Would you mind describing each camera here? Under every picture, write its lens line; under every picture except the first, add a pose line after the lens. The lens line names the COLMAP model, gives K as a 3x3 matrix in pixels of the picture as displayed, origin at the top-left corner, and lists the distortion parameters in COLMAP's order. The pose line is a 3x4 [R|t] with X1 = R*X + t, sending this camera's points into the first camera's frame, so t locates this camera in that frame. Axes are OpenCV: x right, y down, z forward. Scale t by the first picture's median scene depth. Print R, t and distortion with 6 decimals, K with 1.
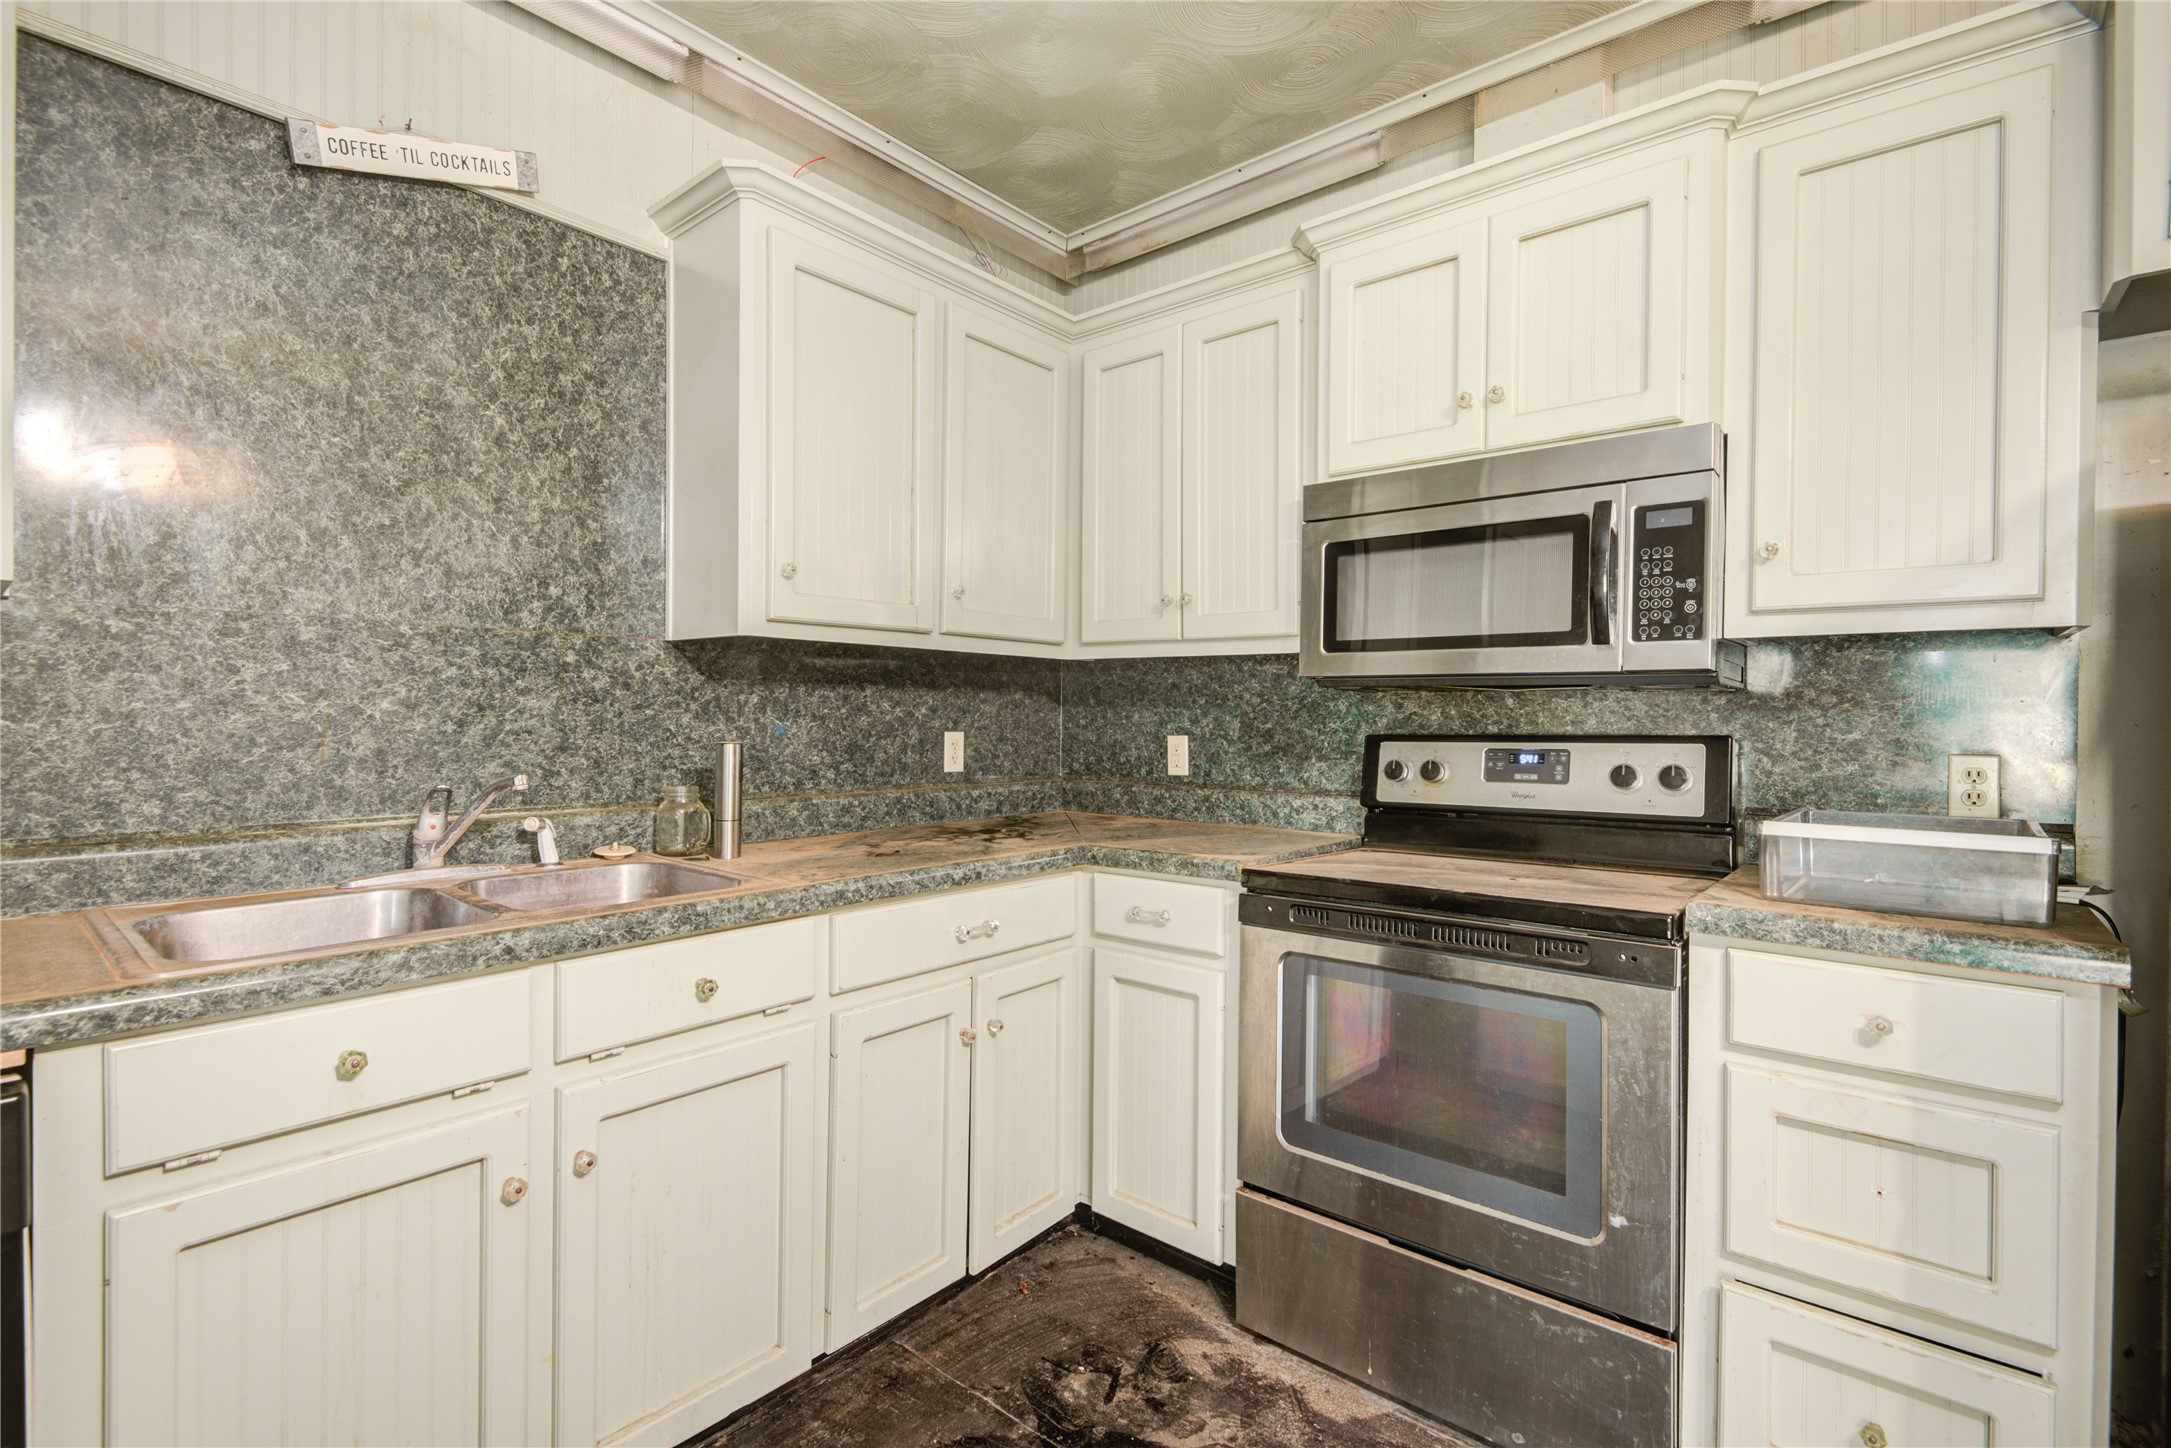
lens RADIAL K [[978.8, 0, 1084.0], [0, 978.8, 720.3], [0, 0, 1]] dist [0.017251, -0.014676]
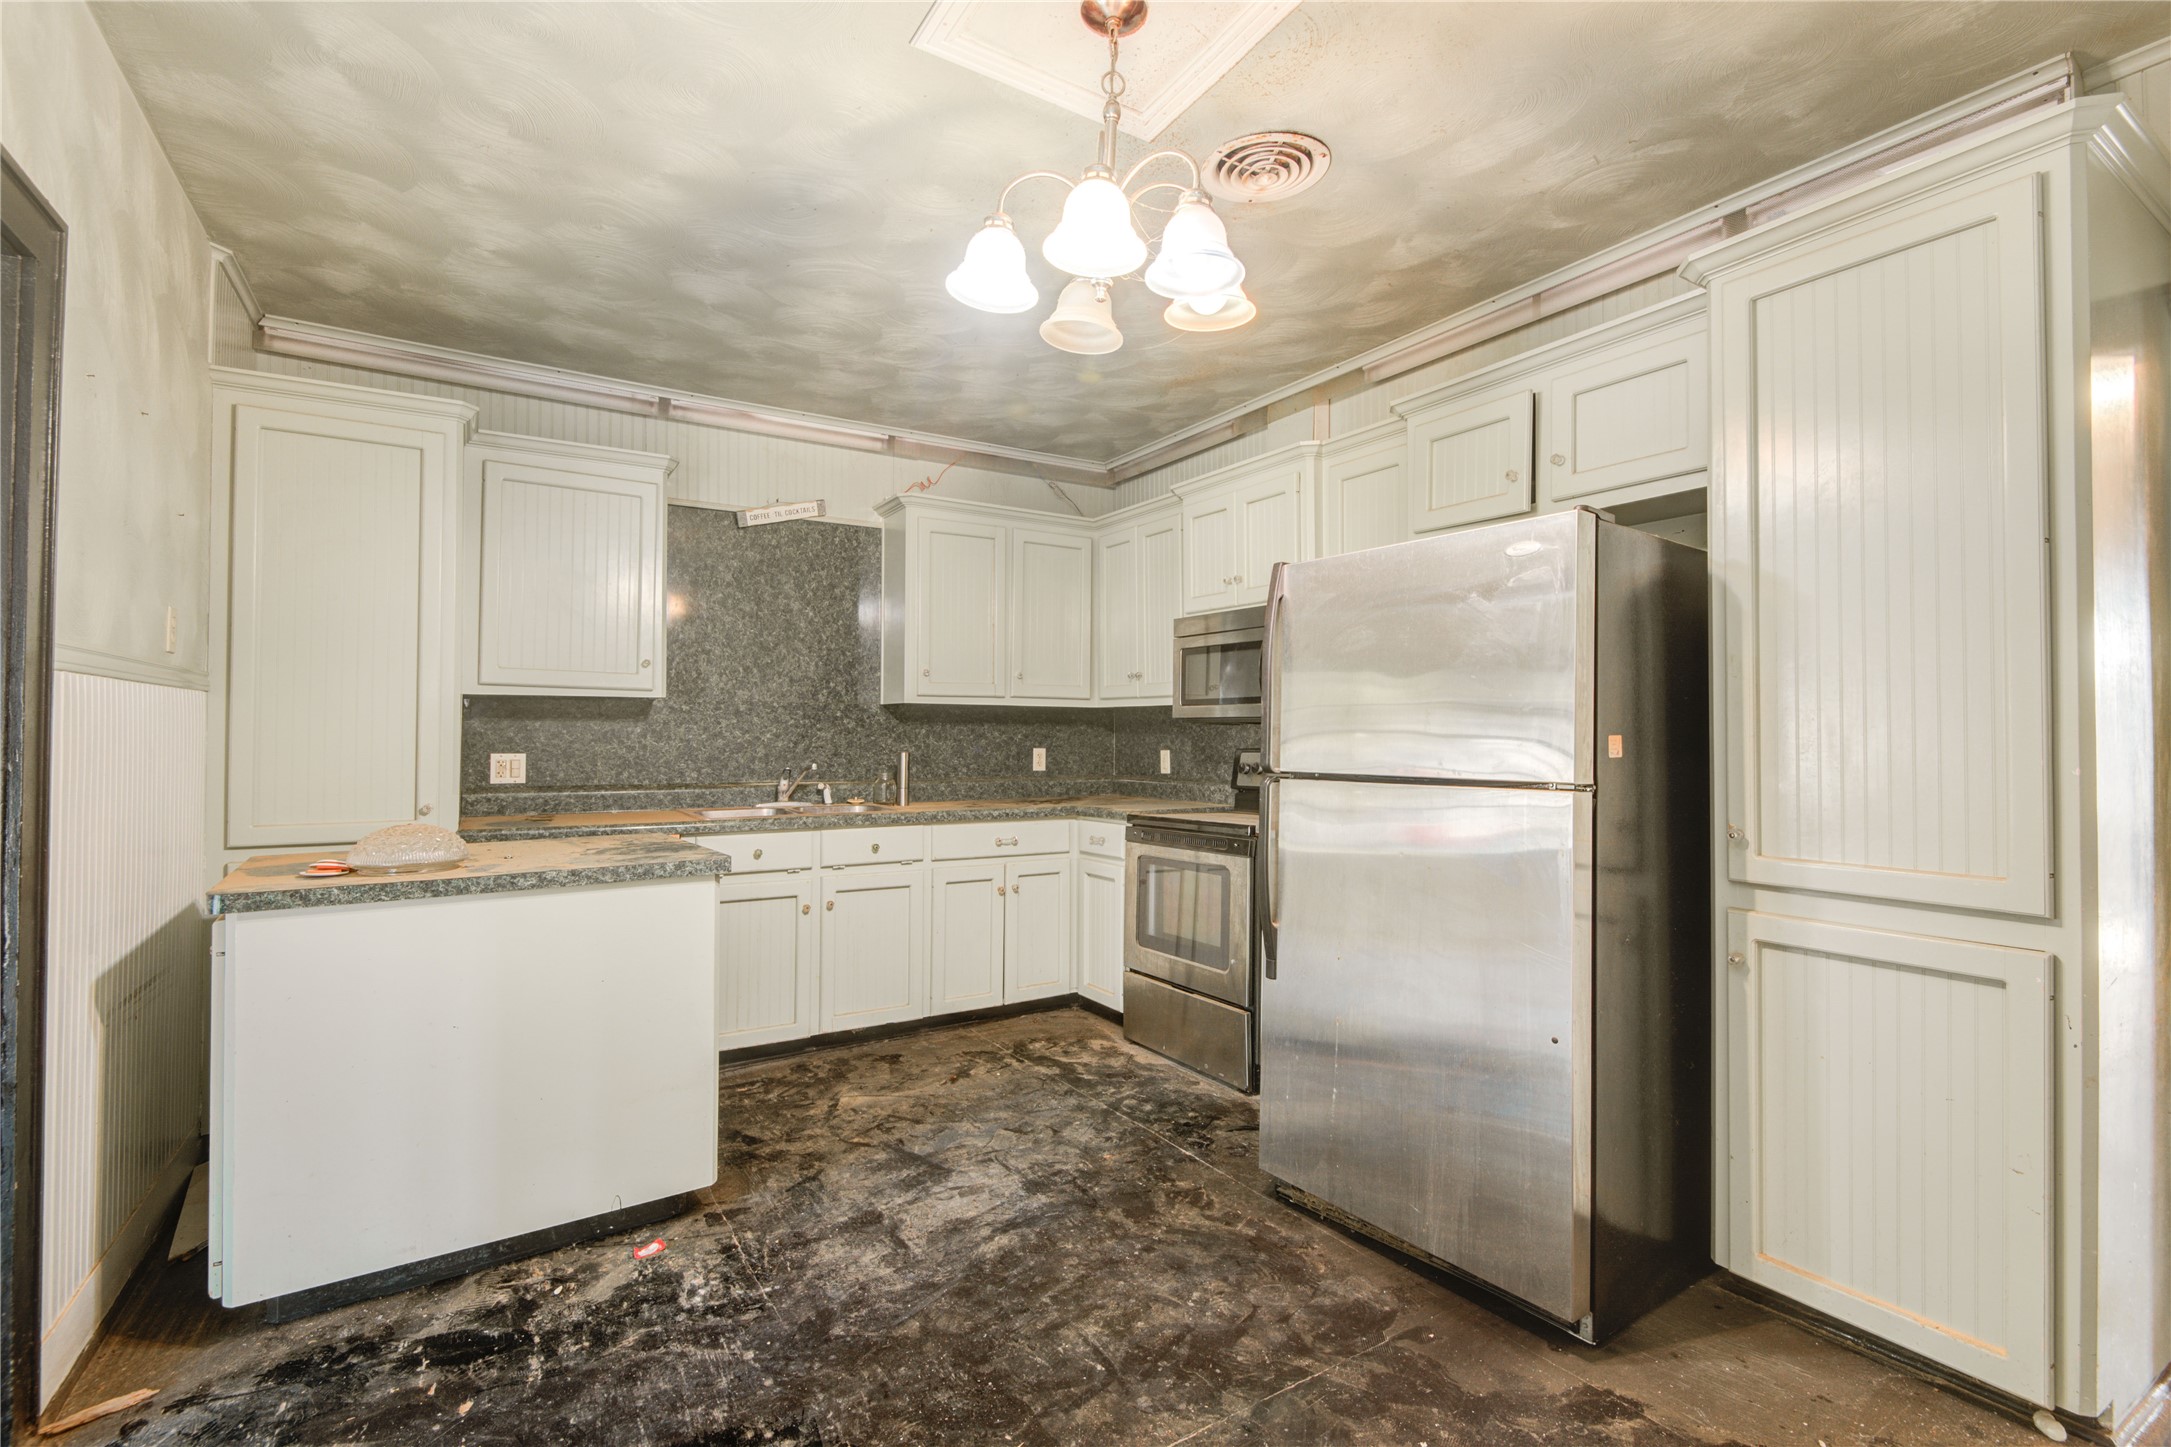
lens RADIAL K [[969.4, 0, 1079.2], [0, 969.4, 718.8], [0, 0, 1]] dist [-0.012764, -0.000396]
pose [[0.952579, -0.011297, -0.304080, 0.676018], [0.003311, 0.999636, -0.026766, 0.007980], [0.304272, 0.024490, 0.952270, -0.943168]]
